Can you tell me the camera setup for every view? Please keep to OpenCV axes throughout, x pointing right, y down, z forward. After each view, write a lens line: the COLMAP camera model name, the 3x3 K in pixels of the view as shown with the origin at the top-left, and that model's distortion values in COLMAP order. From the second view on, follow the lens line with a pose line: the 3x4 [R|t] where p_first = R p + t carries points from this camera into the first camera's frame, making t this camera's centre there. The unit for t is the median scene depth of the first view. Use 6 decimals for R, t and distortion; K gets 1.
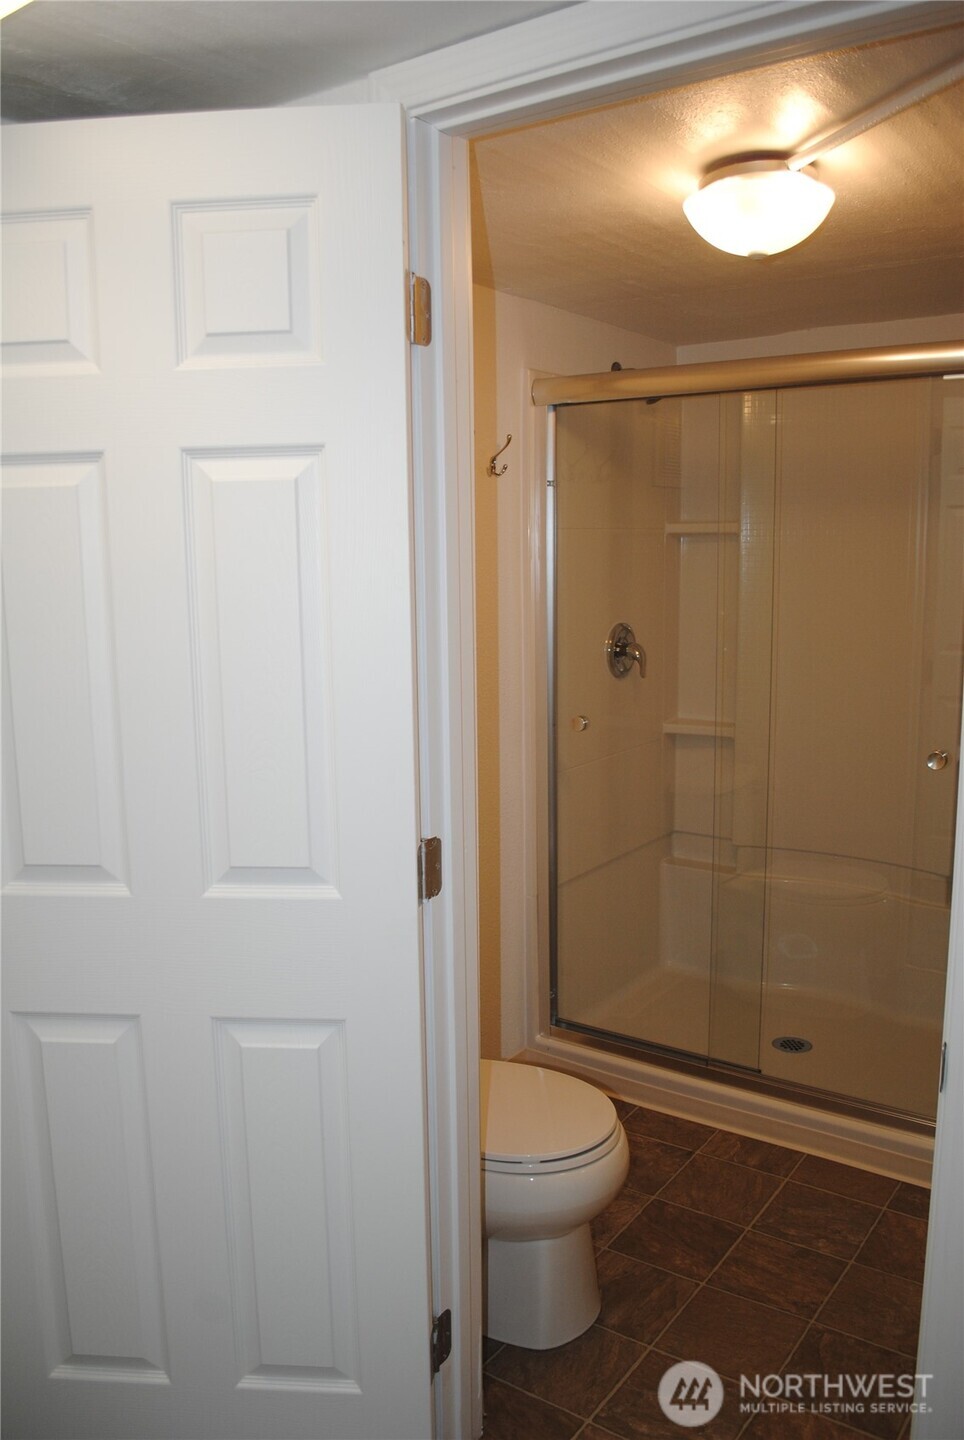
lens RADIAL K [[1155.0, 0, 478.4], [0, 1155.0, 717.9], [0, 0, 1]] dist [-0.082702, 0.013567]
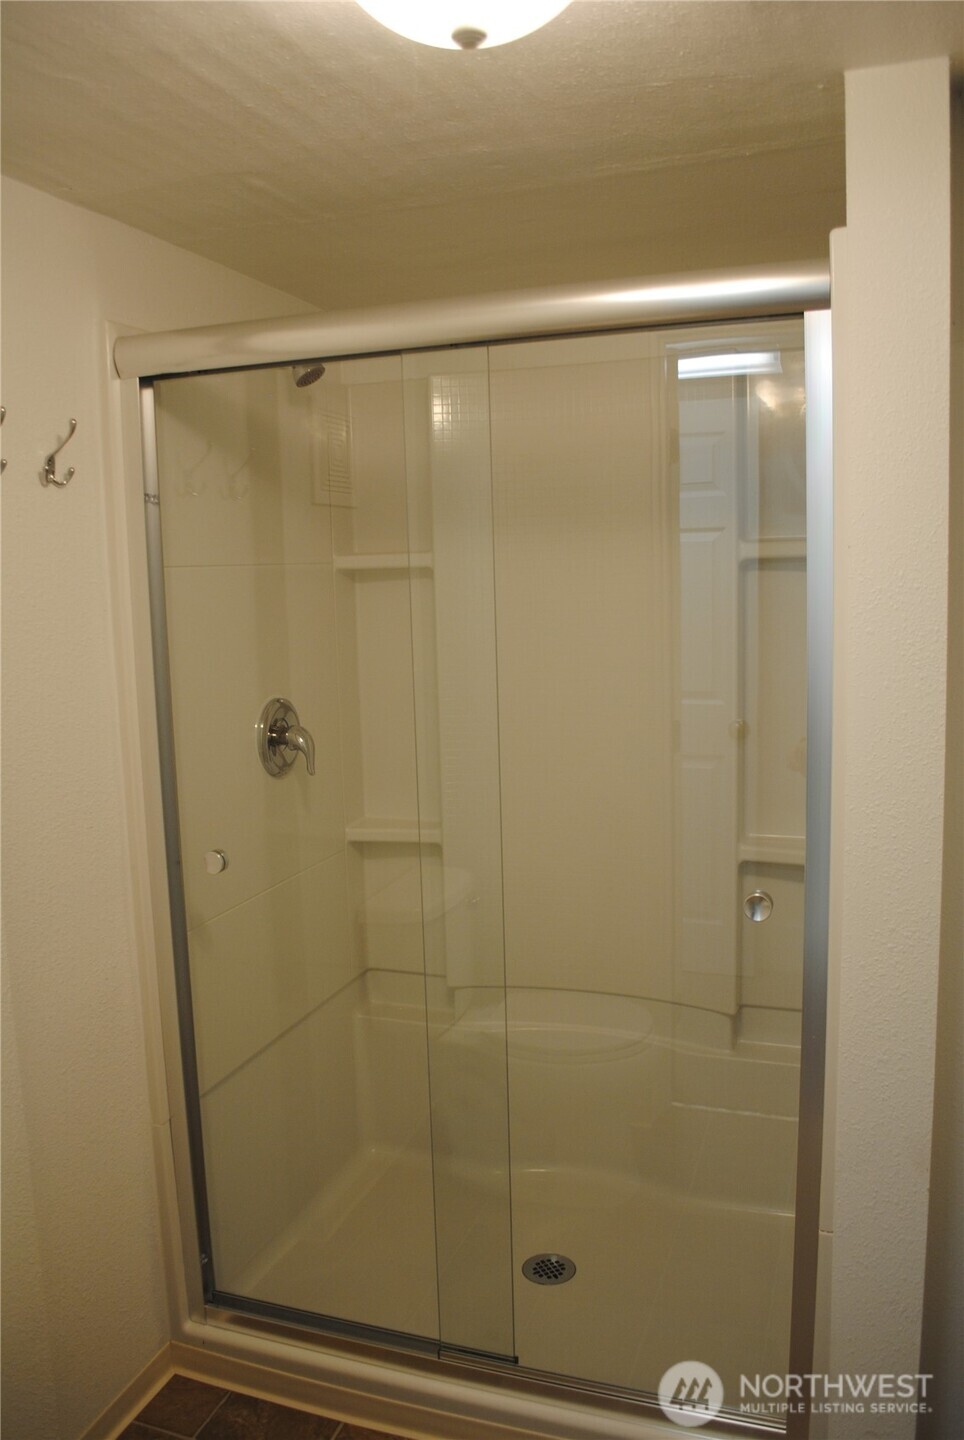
lens RADIAL K [[1155.0, 0, 480.3], [0, 1155.0, 722.4], [0, 0, 1]] dist [-0.082702, 0.013567]
pose [[0.963253, -0.050410, 0.263823, 0.057825], [0.056618, 0.998268, -0.015976, -0.049576], [-0.262560, 0.030326, 0.964439, 0.292827]]
